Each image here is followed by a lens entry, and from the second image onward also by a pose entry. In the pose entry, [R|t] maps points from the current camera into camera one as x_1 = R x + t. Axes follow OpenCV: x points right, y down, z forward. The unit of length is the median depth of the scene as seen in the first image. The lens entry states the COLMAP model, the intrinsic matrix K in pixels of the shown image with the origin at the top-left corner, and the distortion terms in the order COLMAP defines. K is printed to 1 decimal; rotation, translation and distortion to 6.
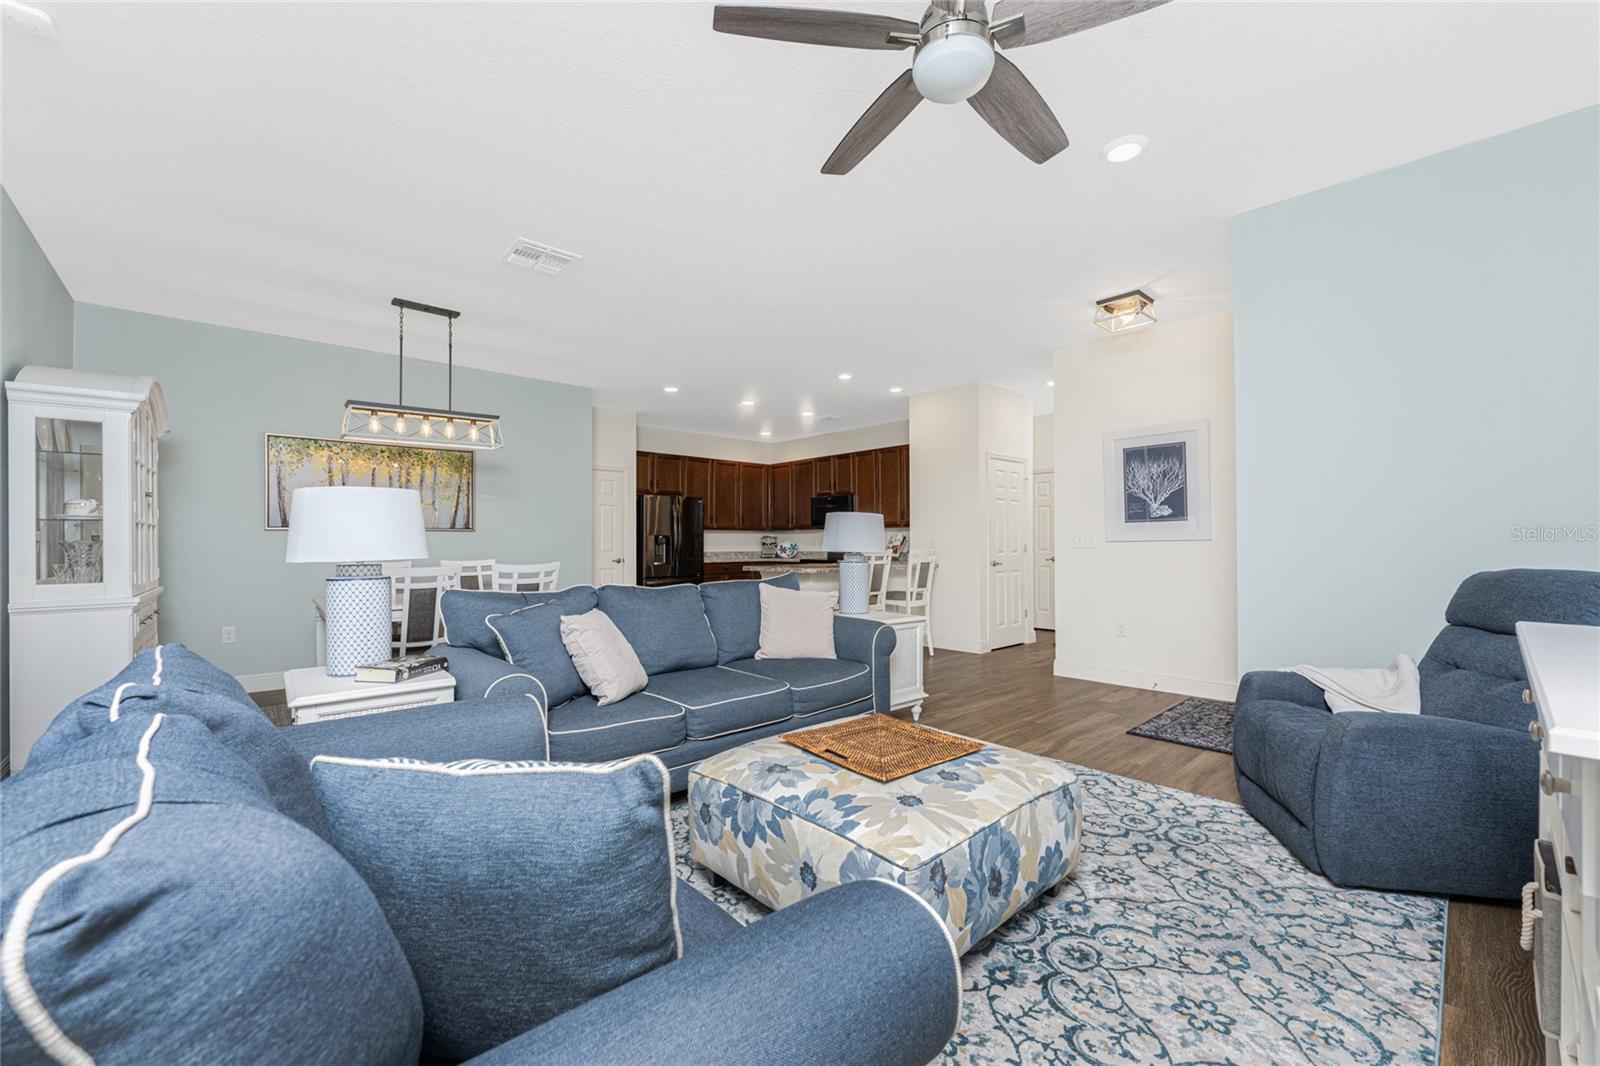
lens RADIAL K [[641.2, 0, 801.8], [0, 641.2, 533.3], [0, 0, 1]] dist [0.001244, -0.001635]
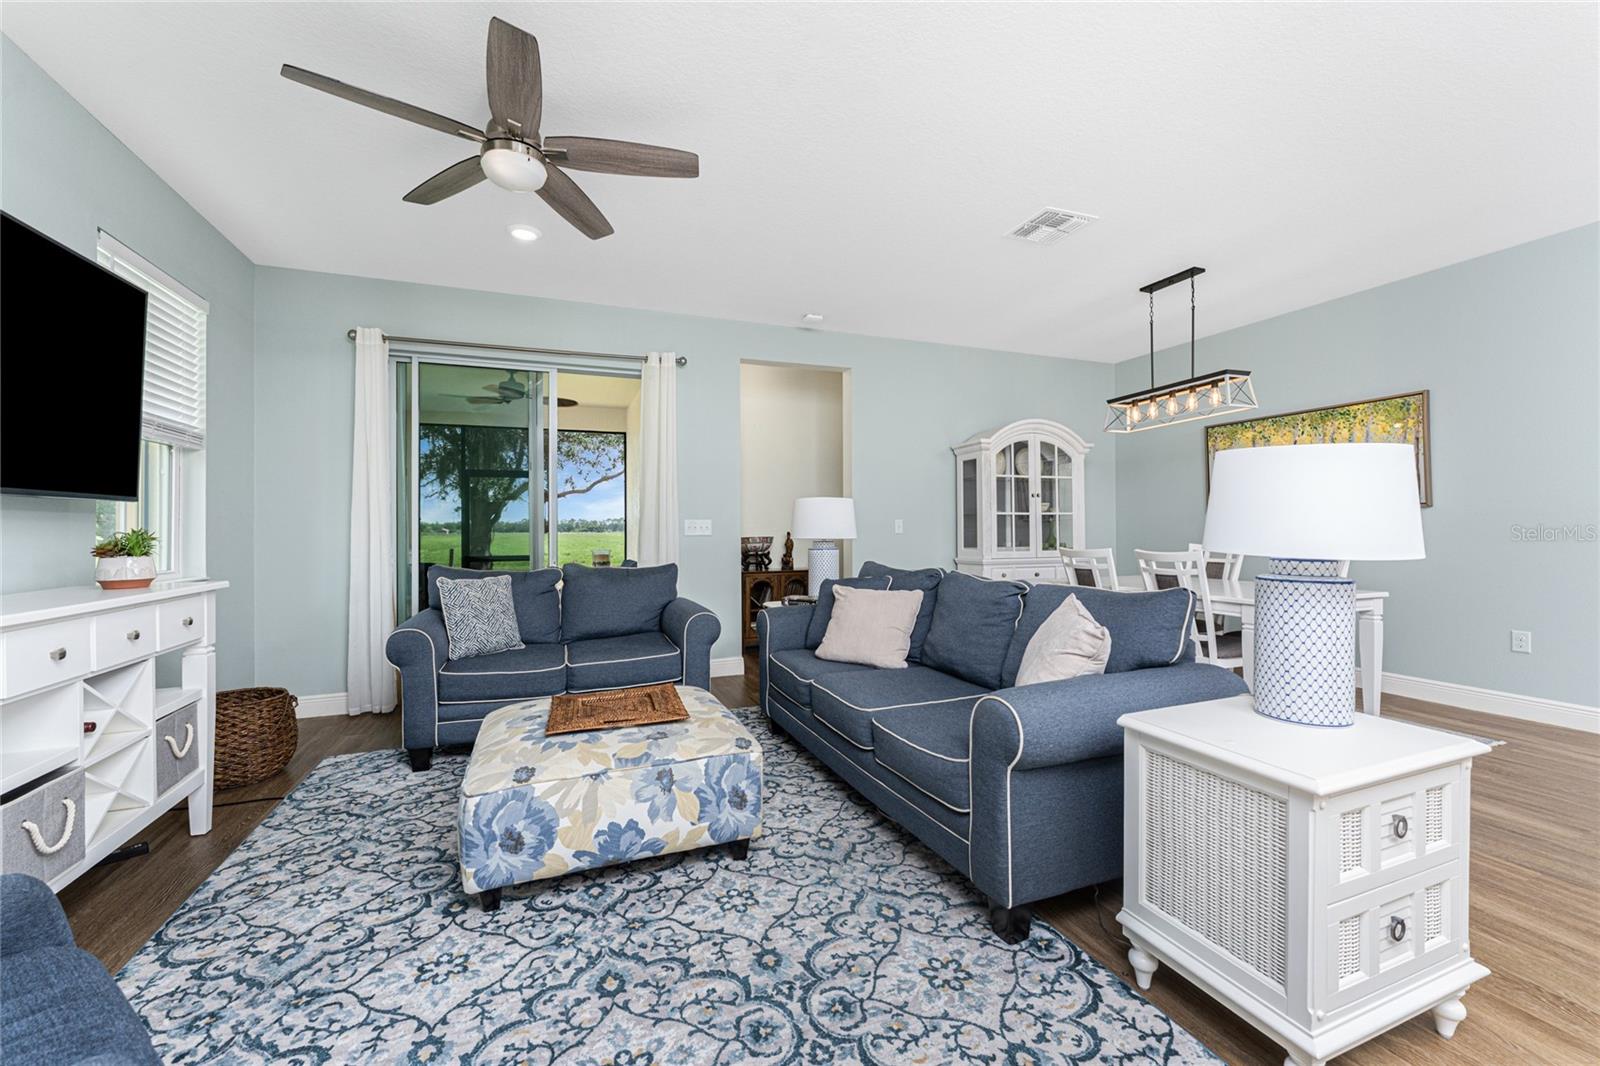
lens RADIAL K [[641.2, 0, 798.7], [0, 641.2, 524.8], [0, 0, 1]] dist [0.001244, -0.001635]
pose [[-0.361728, -0.000175, -0.932284, 0.450073], [0.021959, 0.999721, -0.008707, 0.008872], [0.932025, -0.023621, -0.361623, 0.729721]]
